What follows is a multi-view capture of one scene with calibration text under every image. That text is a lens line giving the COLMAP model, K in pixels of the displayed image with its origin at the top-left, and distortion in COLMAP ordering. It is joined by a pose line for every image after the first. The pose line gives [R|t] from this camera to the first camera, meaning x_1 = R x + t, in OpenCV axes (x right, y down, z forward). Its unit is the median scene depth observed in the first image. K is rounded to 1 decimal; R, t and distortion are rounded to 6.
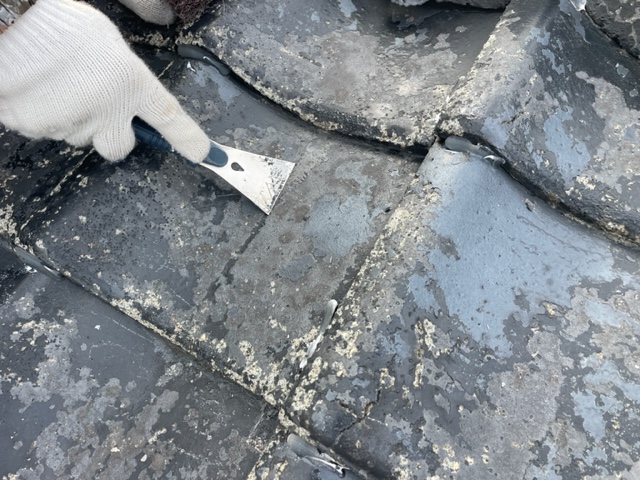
lens RADIAL K [[481.9, 0, 319.8], [0, 481.9, 235.8], [0, 0, 1]] dist [0.081668, -0.119061]
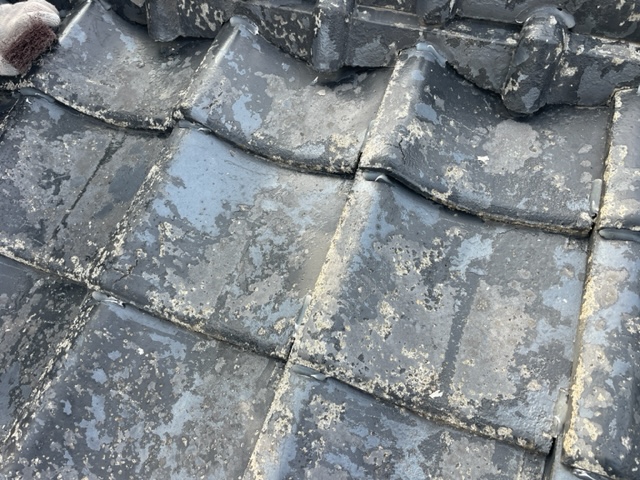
lens RADIAL K [[481.9, 0, 319.8], [0, 481.9, 235.8], [0, 0, 1]] dist [0.081668, -0.119061]
pose [[0.984383, -0.164474, 0.062754, 0.586697], [0.164183, 0.986381, 0.009794, 0.264914], [-0.063510, 0.000662, 0.997981, -0.754851]]
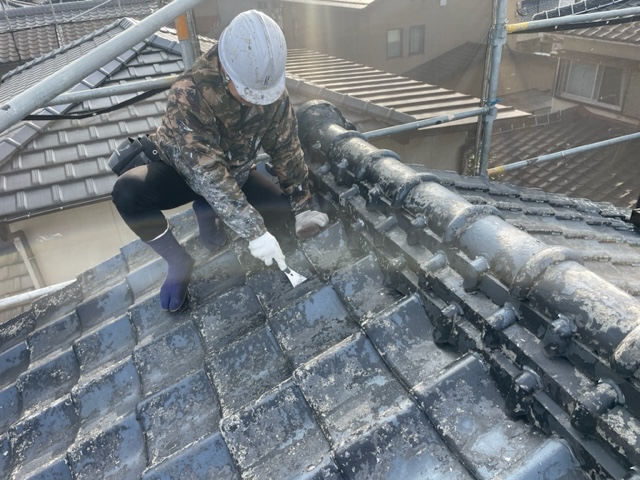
lens RADIAL K [[481.9, 0, 319.8], [0, 481.9, 235.8], [0, 0, 1]] dist [0.081668, -0.119061]
pose [[0.803114, 0.215601, -0.555450, 2.514556], [-0.374060, 0.908072, -0.188372, 0.274433], [0.463776, 0.359055, 0.809933, -2.653640]]
